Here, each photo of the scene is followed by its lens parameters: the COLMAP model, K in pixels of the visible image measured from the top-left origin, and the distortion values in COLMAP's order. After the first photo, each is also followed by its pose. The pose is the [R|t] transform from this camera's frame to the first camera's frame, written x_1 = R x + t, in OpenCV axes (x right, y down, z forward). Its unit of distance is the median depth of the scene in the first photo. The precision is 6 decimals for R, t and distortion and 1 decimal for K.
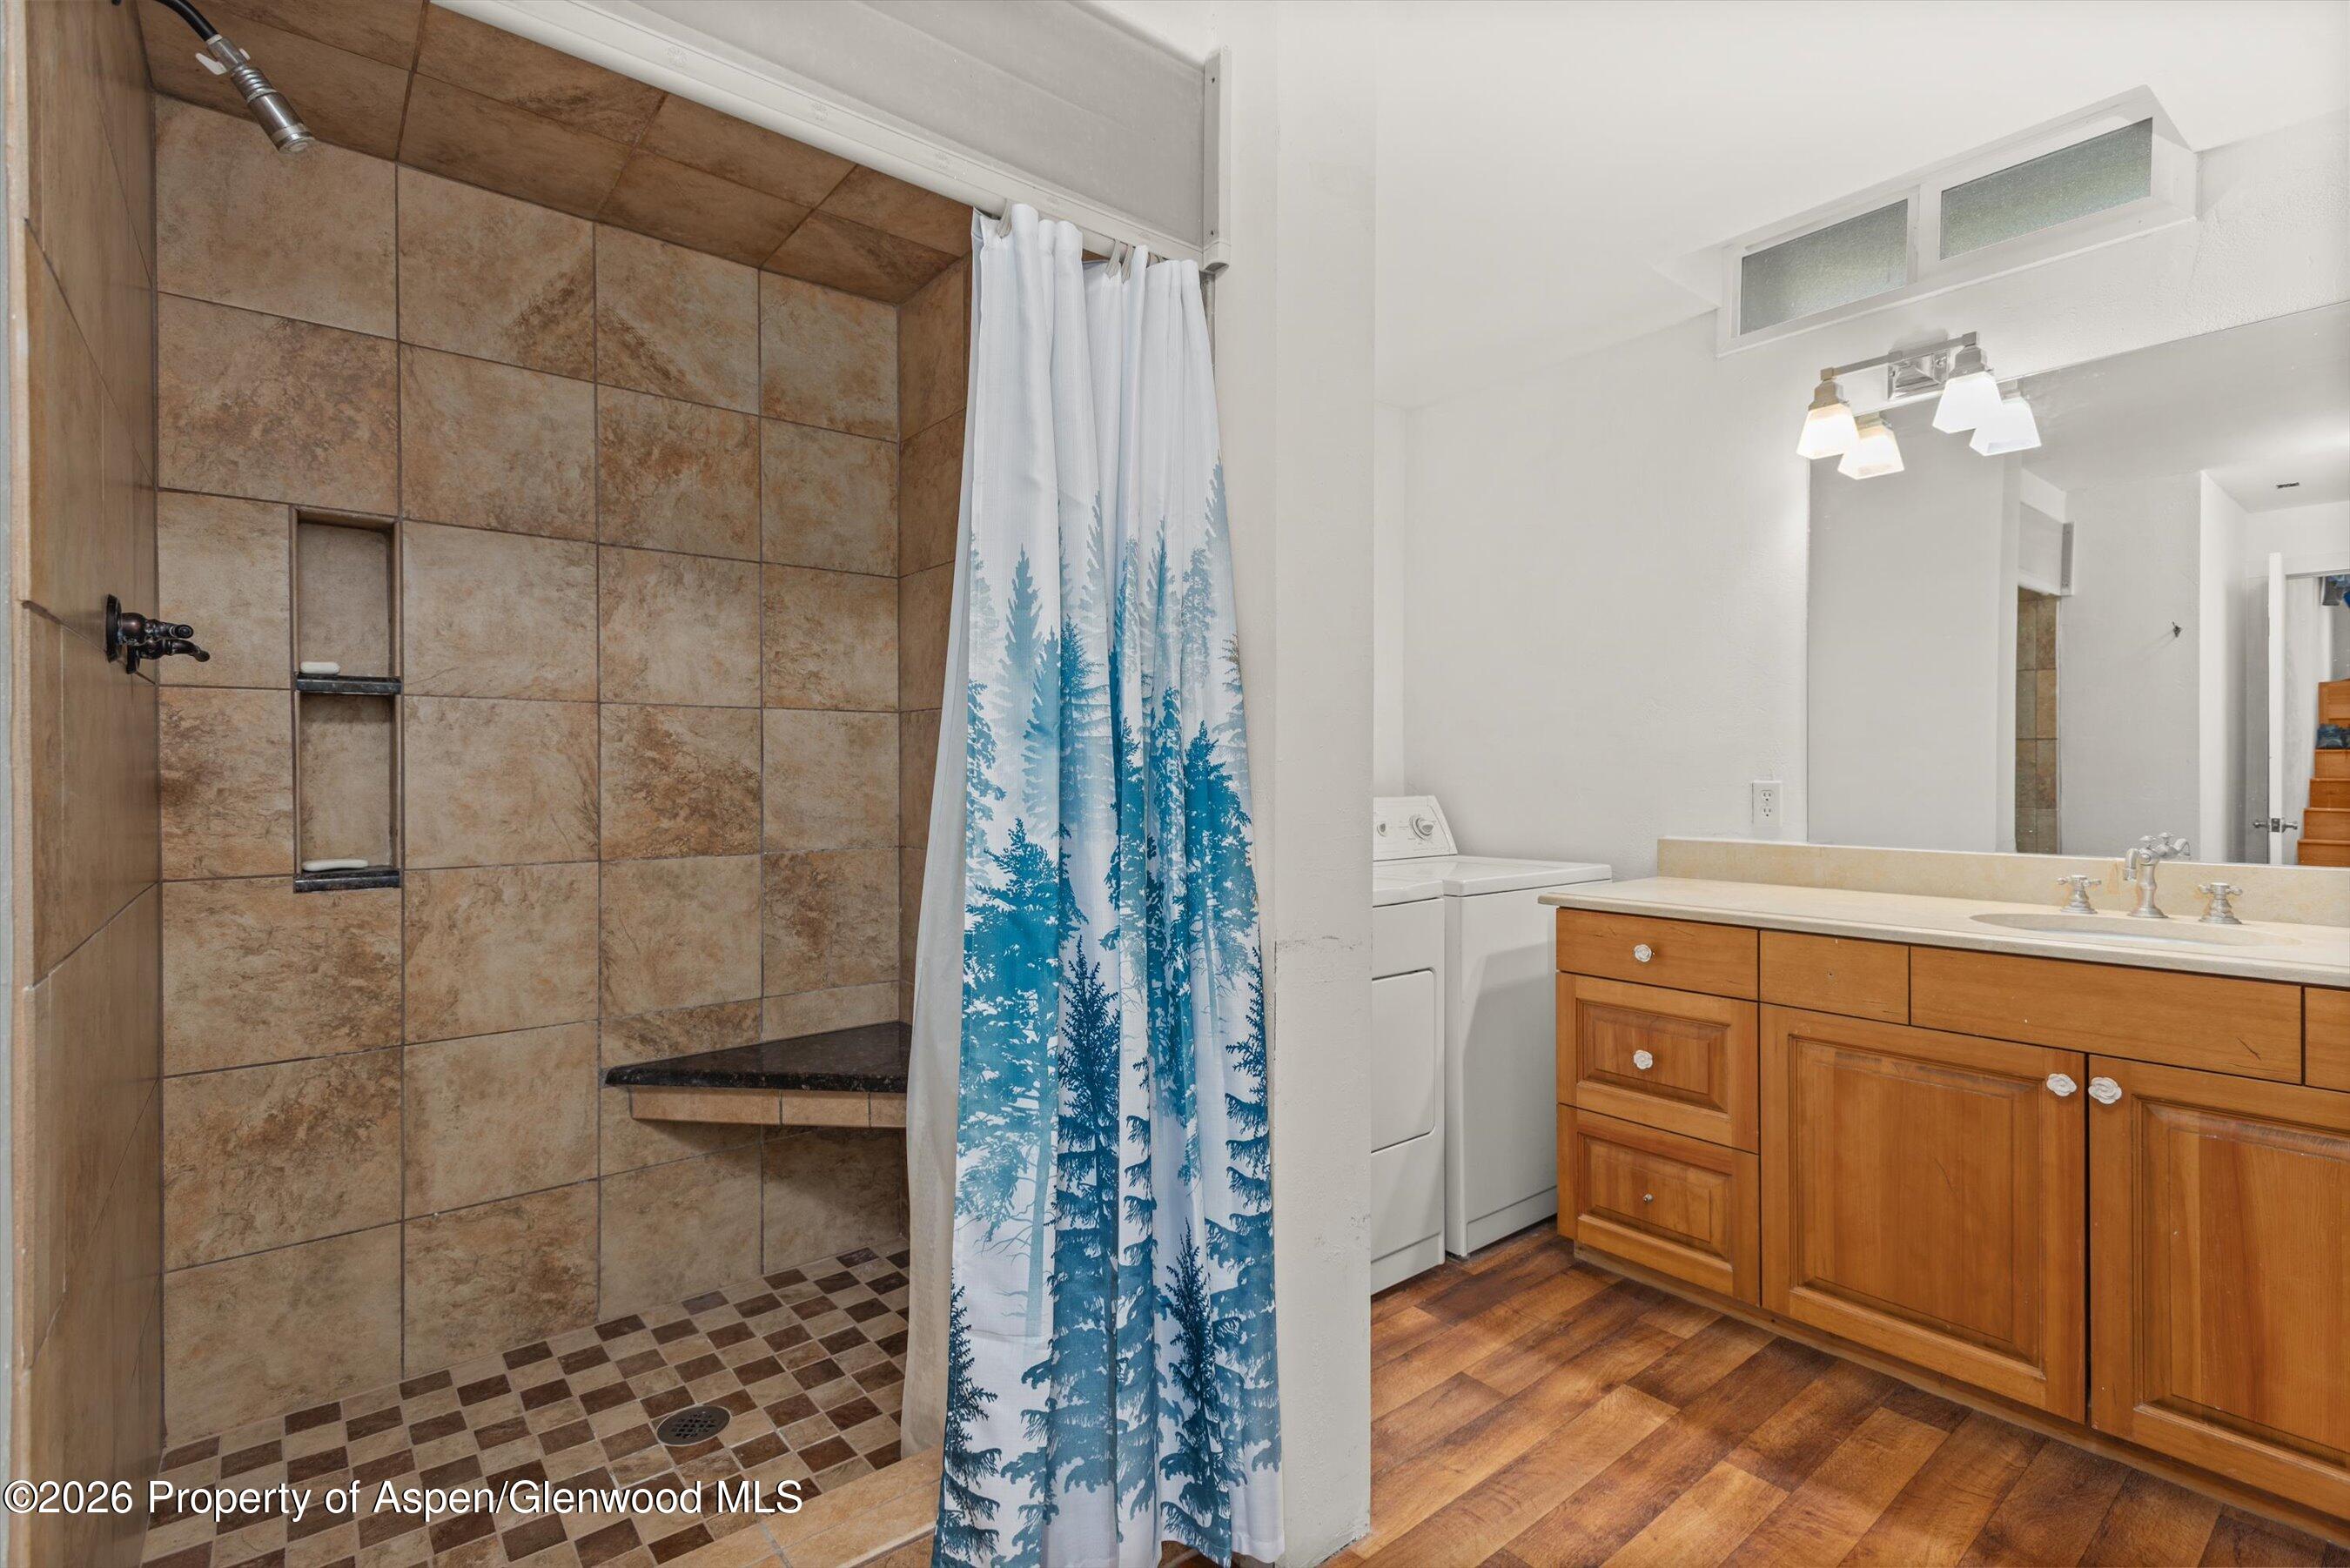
lens RADIAL K [[1074.7, 0, 1154.2], [0, 1074.7, 783.0], [0, 0, 1]] dist [-0.003197, -0.003607]
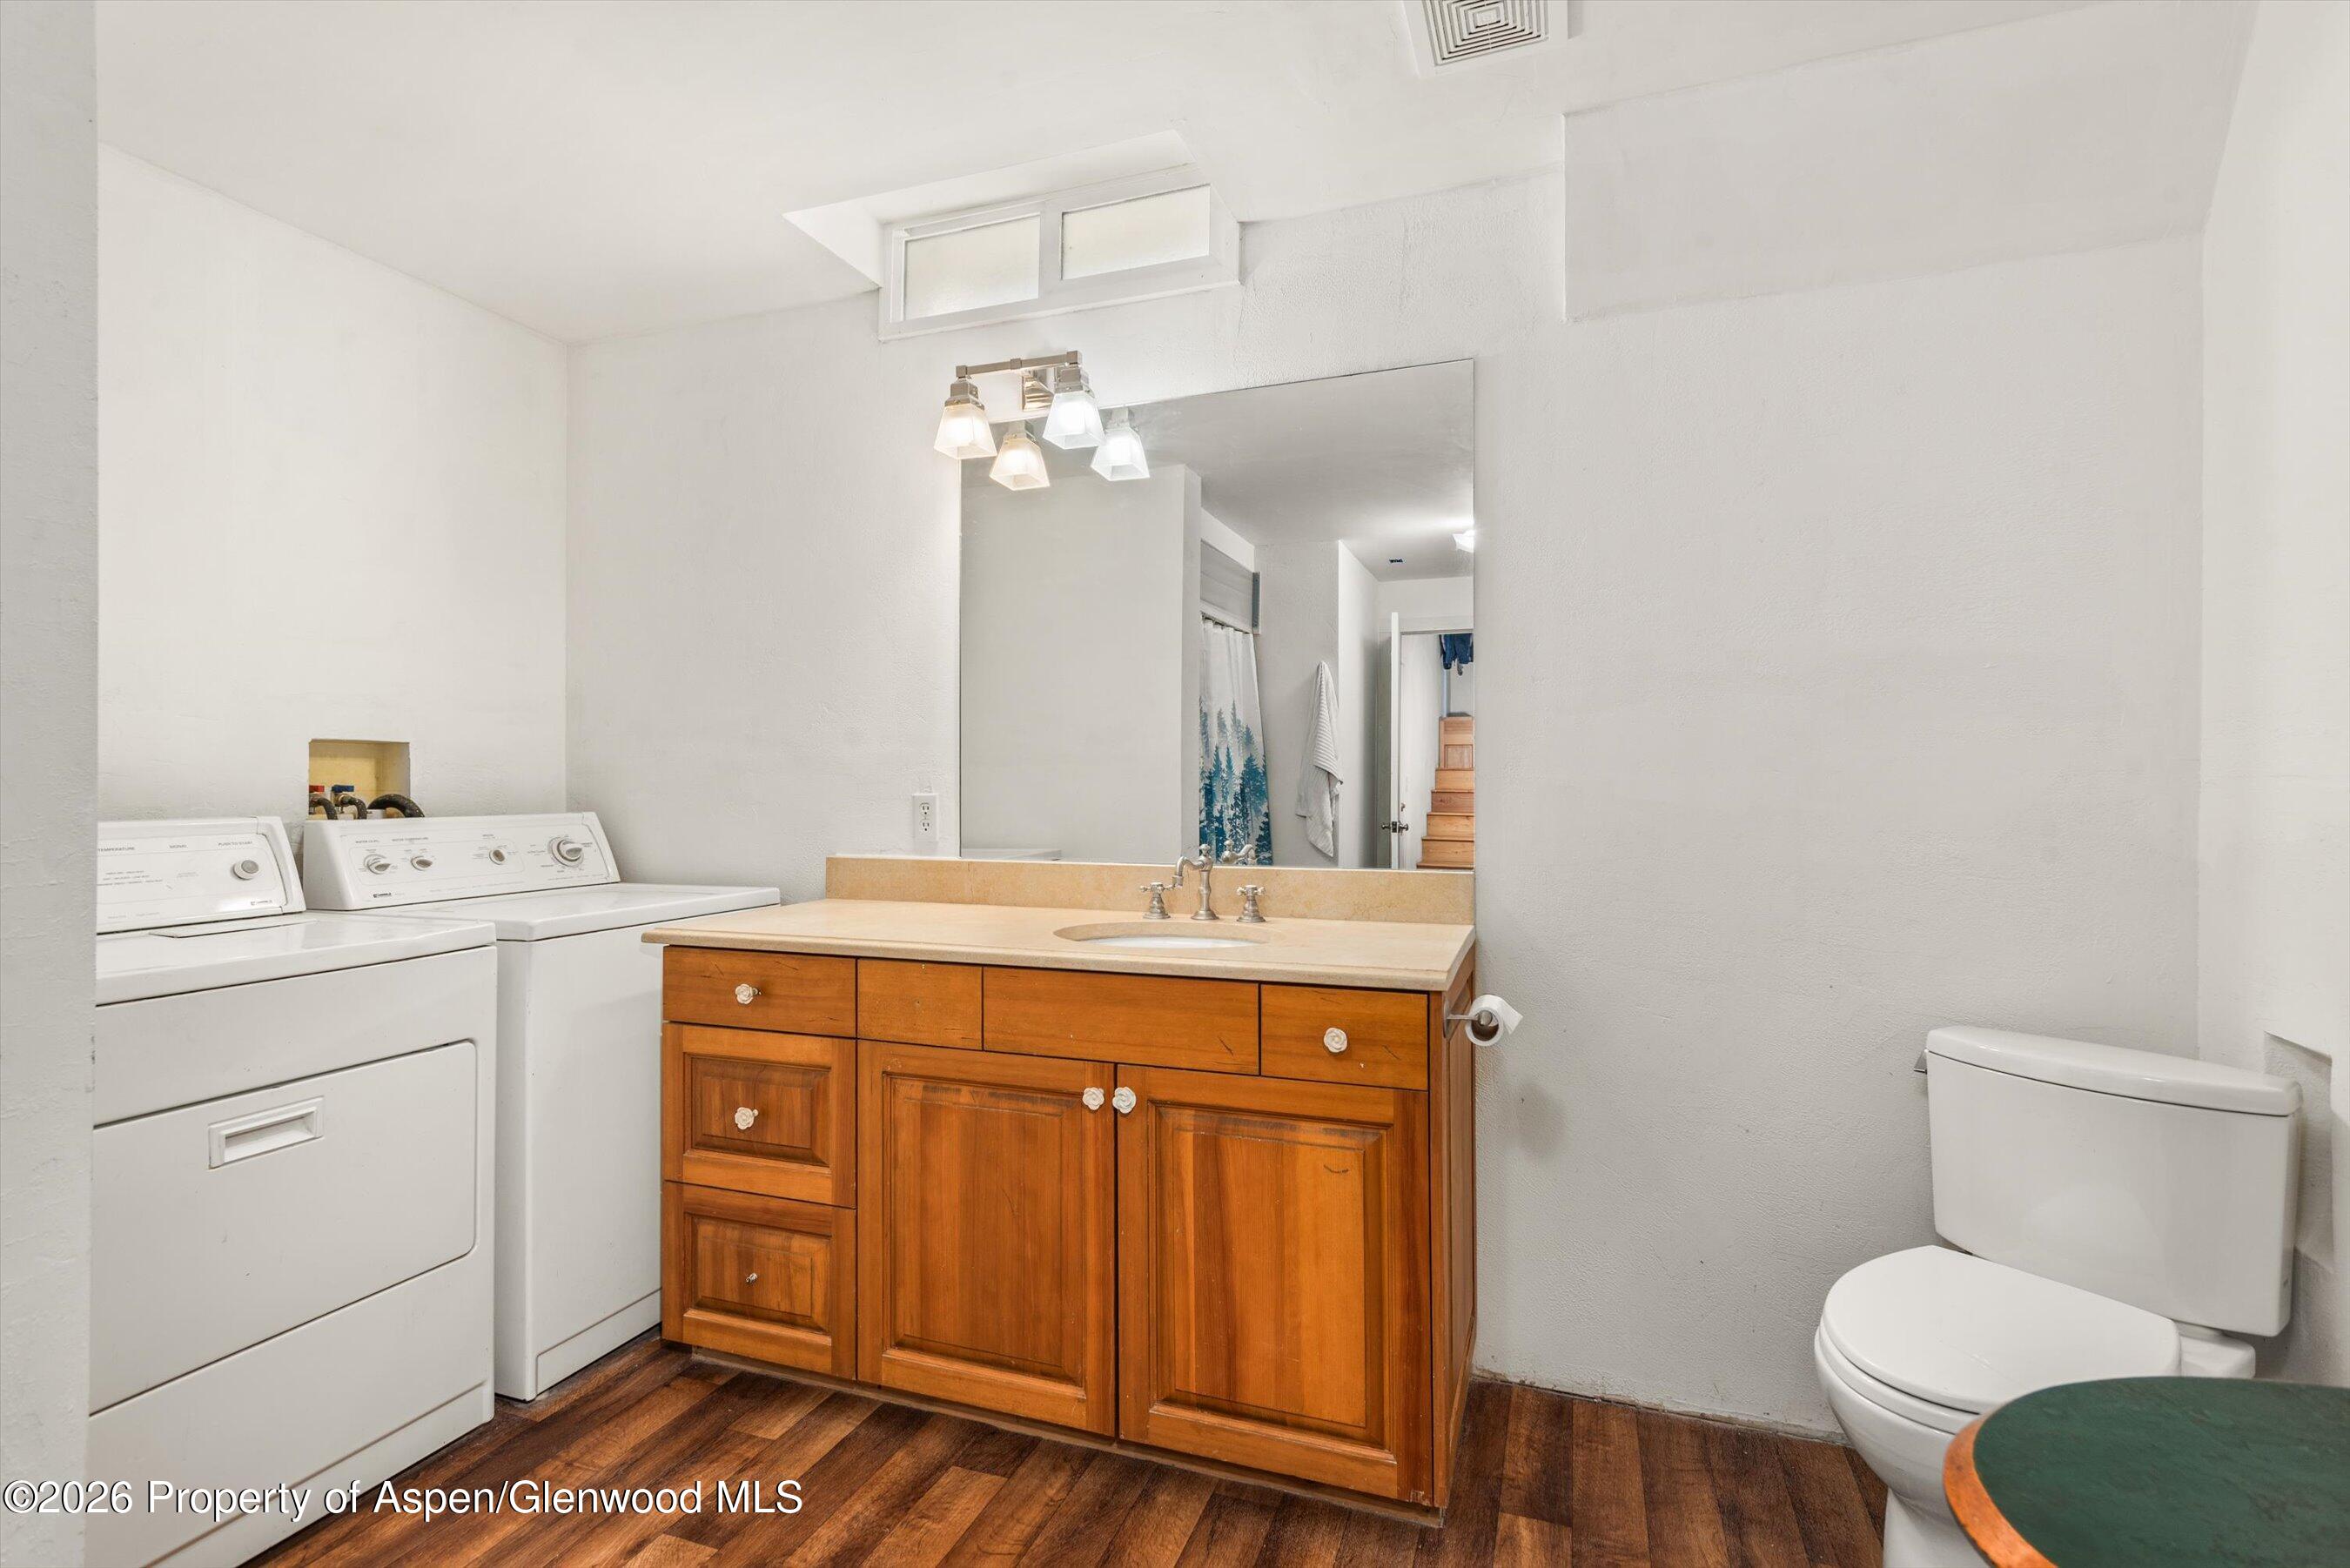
lens RADIAL K [[1074.7, 0, 1198.3], [0, 1074.7, 784.0], [0, 0, 1]] dist [-0.003197, -0.003607]
pose [[0.843333, 0.001926, 0.537388, 0.315830], [0.003482, 0.999953, -0.009050, -0.001109], [-0.537380, 0.009504, 0.843286, 0.081454]]
